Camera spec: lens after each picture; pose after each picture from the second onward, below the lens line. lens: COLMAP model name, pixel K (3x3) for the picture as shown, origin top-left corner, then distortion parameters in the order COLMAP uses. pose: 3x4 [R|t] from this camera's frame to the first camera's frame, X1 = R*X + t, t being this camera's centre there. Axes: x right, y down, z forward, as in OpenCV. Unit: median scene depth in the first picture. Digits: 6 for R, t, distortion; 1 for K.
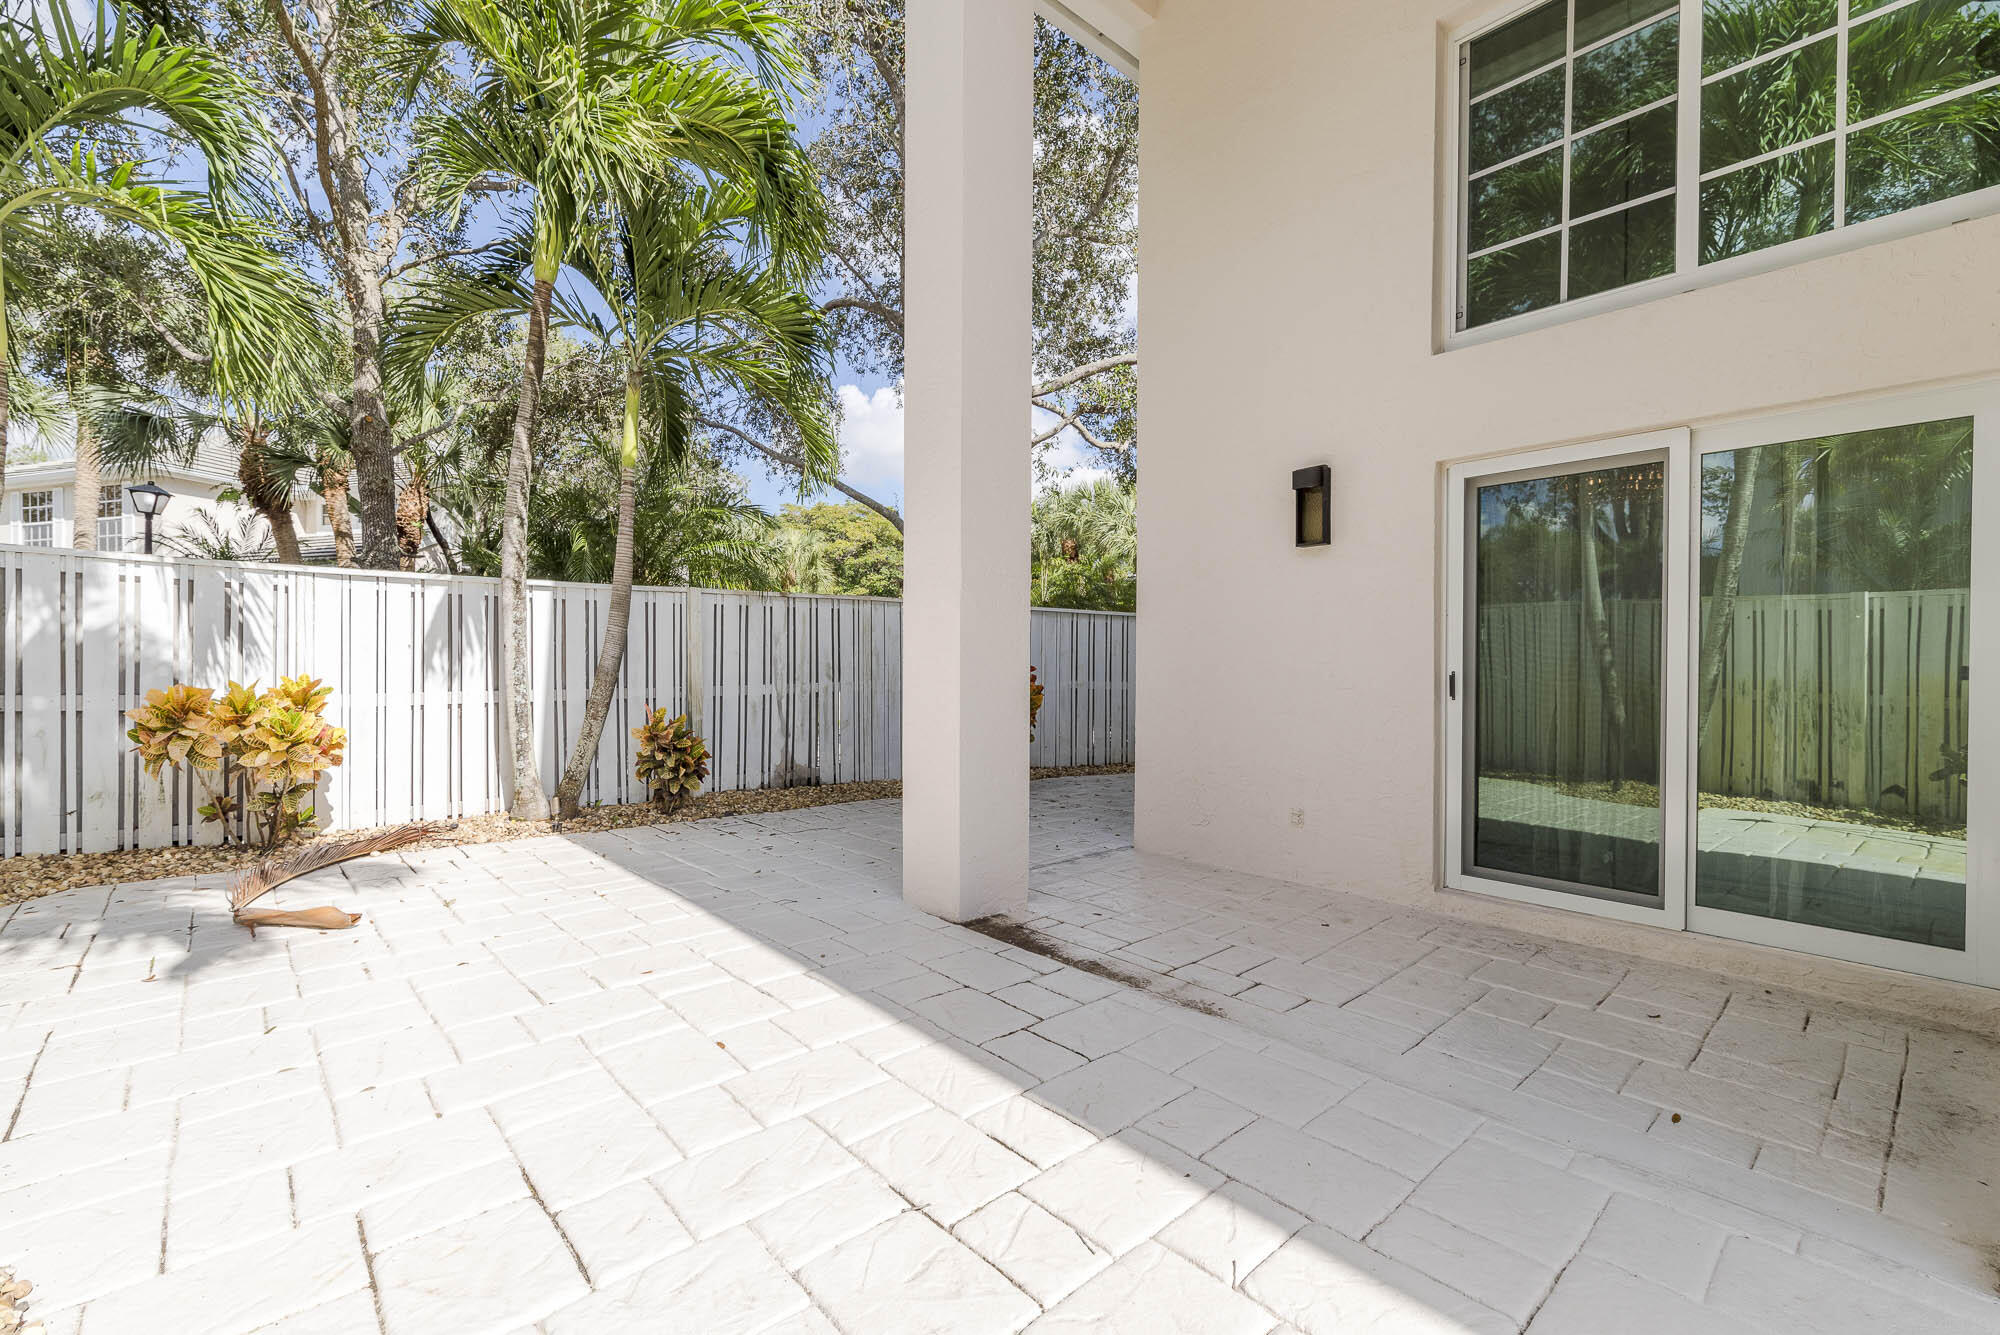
lens RADIAL K [[861.2, 0, 992.1], [0, 861.2, 670.2], [0, 0, 1]] dist [0.006385, -0.000172]
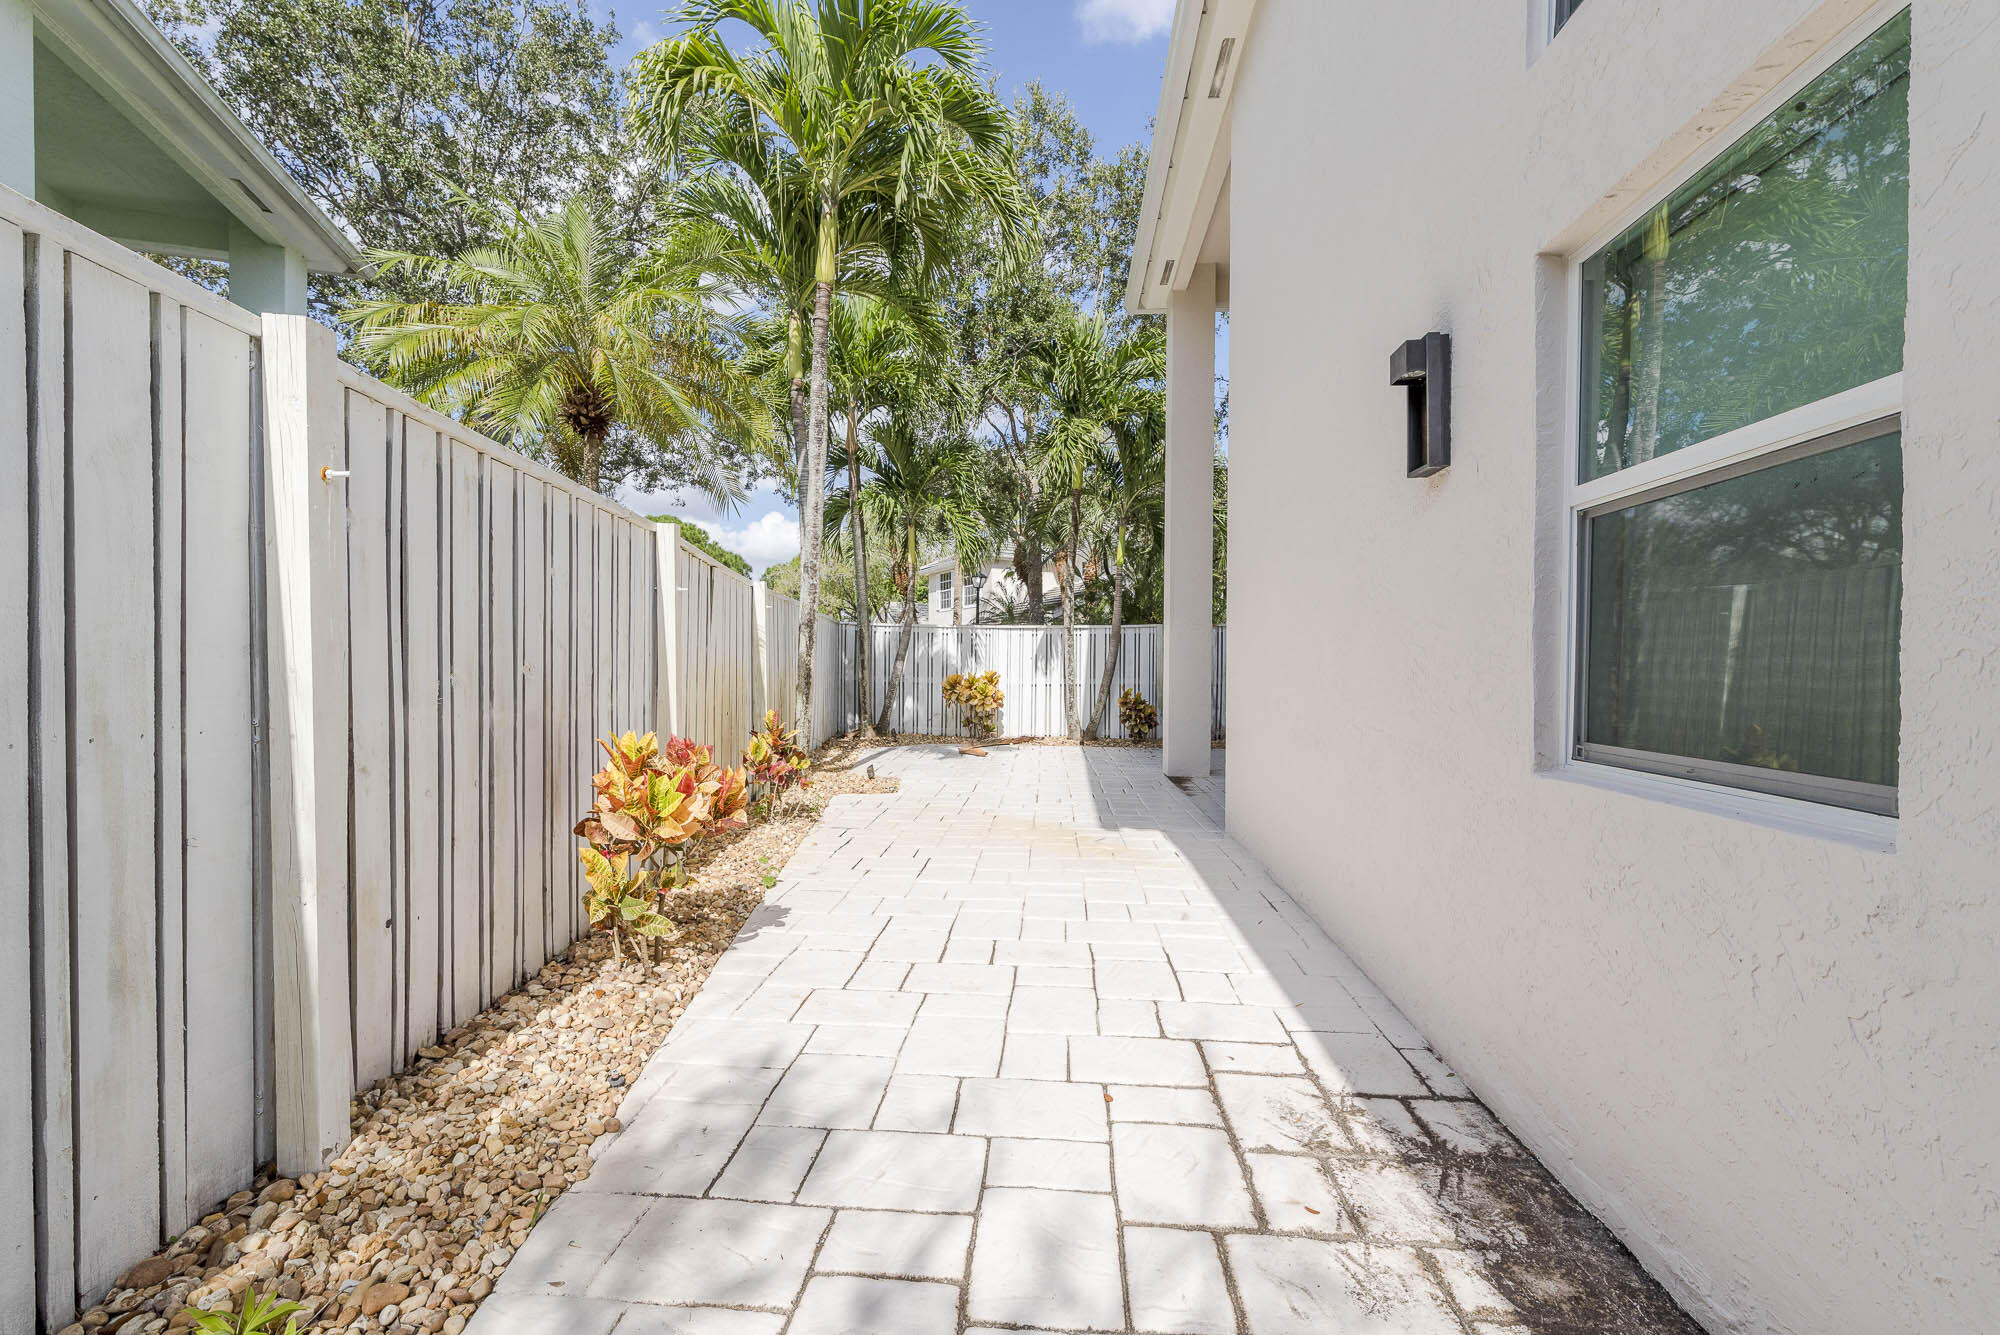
lens RADIAL K [[861.2, 0, 998.0], [0, 861.2, 670.4], [0, 0, 1]] dist [0.006385, -0.000172]
pose [[0.701818, 0.006310, -0.712328, 0.904976], [-0.008984, 0.999960, 0.000007, 0.005443], [0.712299, 0.006395, 0.701847, -0.670471]]
